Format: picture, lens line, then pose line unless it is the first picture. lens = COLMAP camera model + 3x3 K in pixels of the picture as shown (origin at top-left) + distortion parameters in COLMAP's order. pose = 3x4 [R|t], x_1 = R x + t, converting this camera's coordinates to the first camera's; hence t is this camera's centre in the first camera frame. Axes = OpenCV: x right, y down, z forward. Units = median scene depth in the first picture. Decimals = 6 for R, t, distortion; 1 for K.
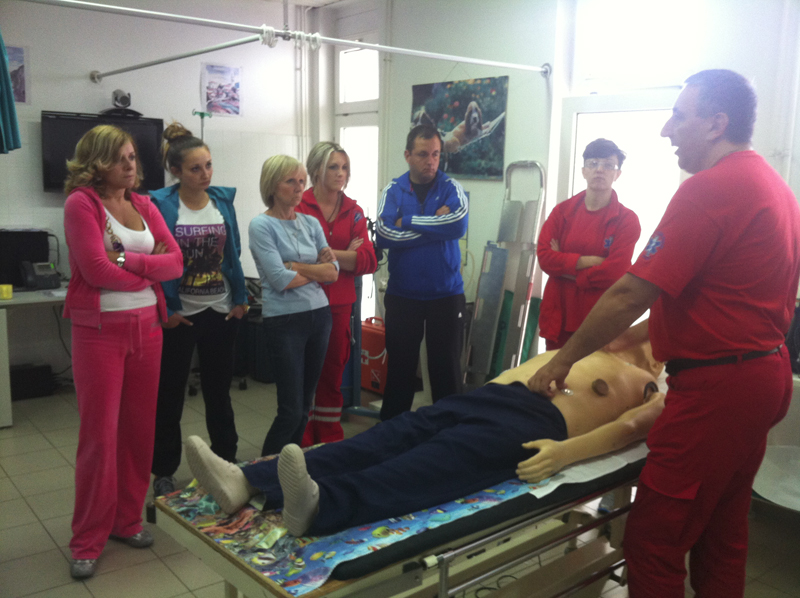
lens RADIAL K [[824.3, 0, 401.5], [0, 824.3, 297.8], [0, 0, 1]] dist [-0.003003, 0.000000]
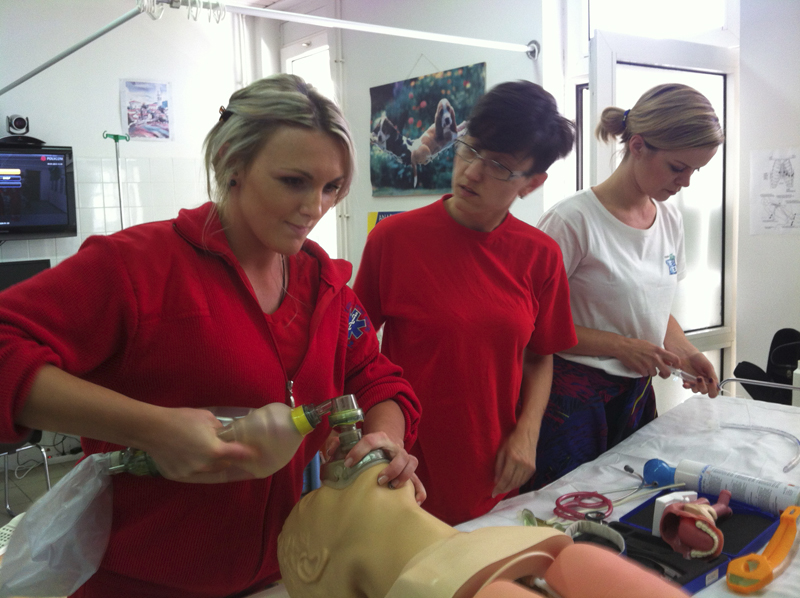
lens RADIAL K [[819.4, 0, 399.2], [0, 819.4, 299.9], [0, 0, 1]] dist [0.014065, 0.000000]
pose [[0.998030, -0.060745, 0.015677, 0.017785], [0.061289, 0.997438, -0.036883, -0.013854], [-0.013396, 0.037771, 0.999197, 0.193506]]
